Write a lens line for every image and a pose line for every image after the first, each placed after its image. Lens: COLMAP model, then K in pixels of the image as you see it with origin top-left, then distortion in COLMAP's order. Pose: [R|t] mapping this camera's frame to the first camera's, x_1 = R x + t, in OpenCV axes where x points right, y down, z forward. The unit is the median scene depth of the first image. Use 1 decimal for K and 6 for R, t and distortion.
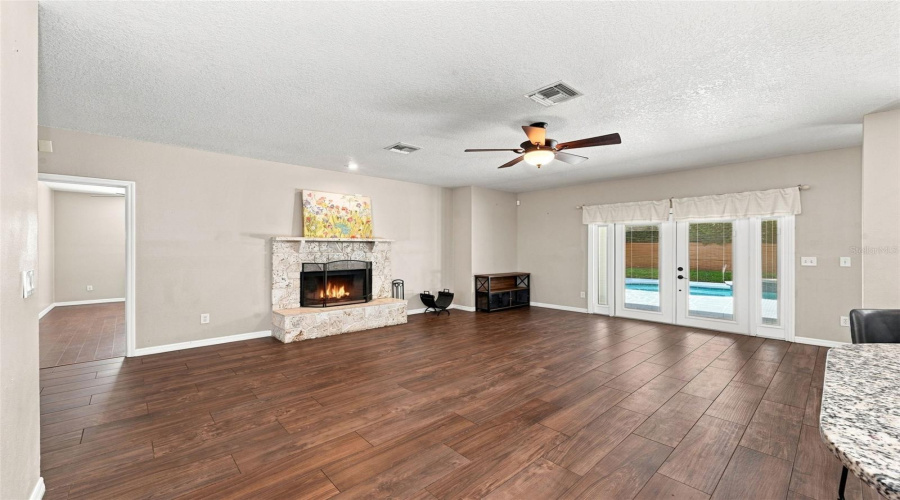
lens RADIAL K [[356.5, 0, 452.2], [0, 356.5, 247.3], [0, 0, 1]] dist [-0.003446, 0.000016]
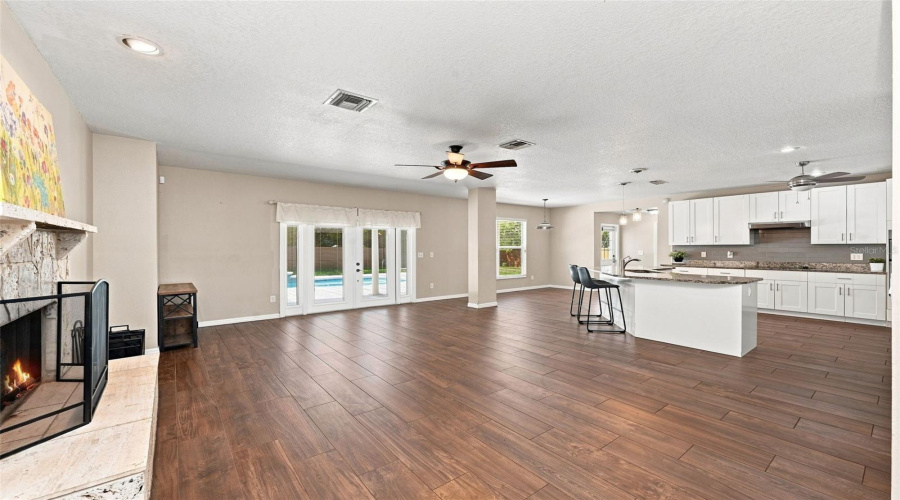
lens RADIAL K [[356.5, 0, 450.8], [0, 356.5, 248.6], [0, 0, 1]] dist [-0.003446, 0.000016]
pose [[0.078380, -0.002710, 0.996920, -0.649579], [-0.000596, 0.999996, 0.002765, 0.001614], [-0.996923, -0.000811, 0.078378, 0.612523]]
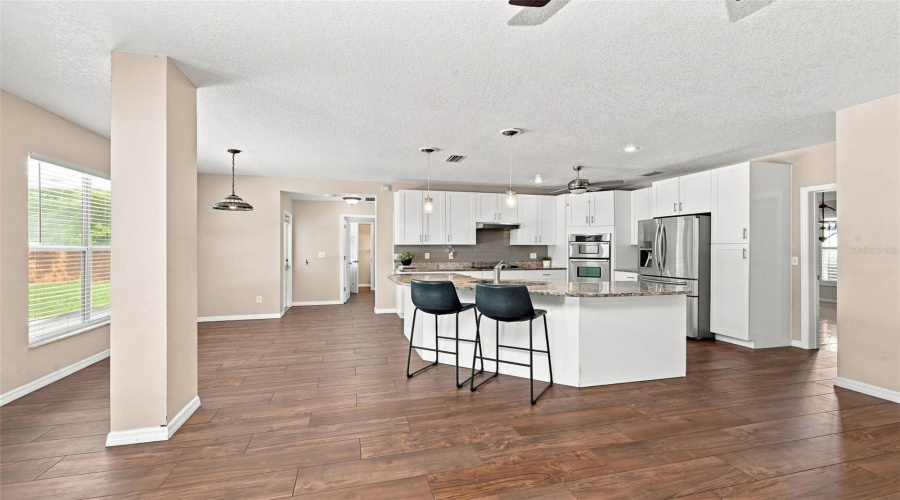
lens RADIAL K [[383.3, 0, 454.8], [0, 383.3, 254.4], [0, 0, 1]] dist [0.006426, -0.000309]
pose [[-0.890513, -0.010181, 0.454843, 0.194645], [-0.003570, 0.999875, 0.015392, 0.002426], [-0.454943, 0.012083, -0.890439, 0.865947]]
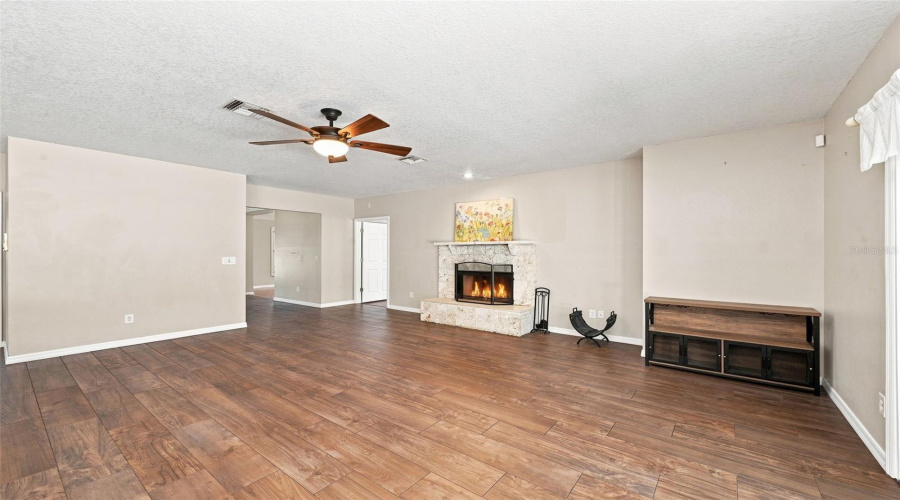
lens RADIAL K [[356.5, 0, 452.6], [0, 356.5, 247.4], [0, 0, 1]] dist [-0.003446, 0.000016]
pose [[0.169152, -0.012154, -0.985515, 0.775097], [0.001601, 0.999926, -0.012057, 0.004945], [0.985589, 0.000462, 0.169159, 0.763211]]
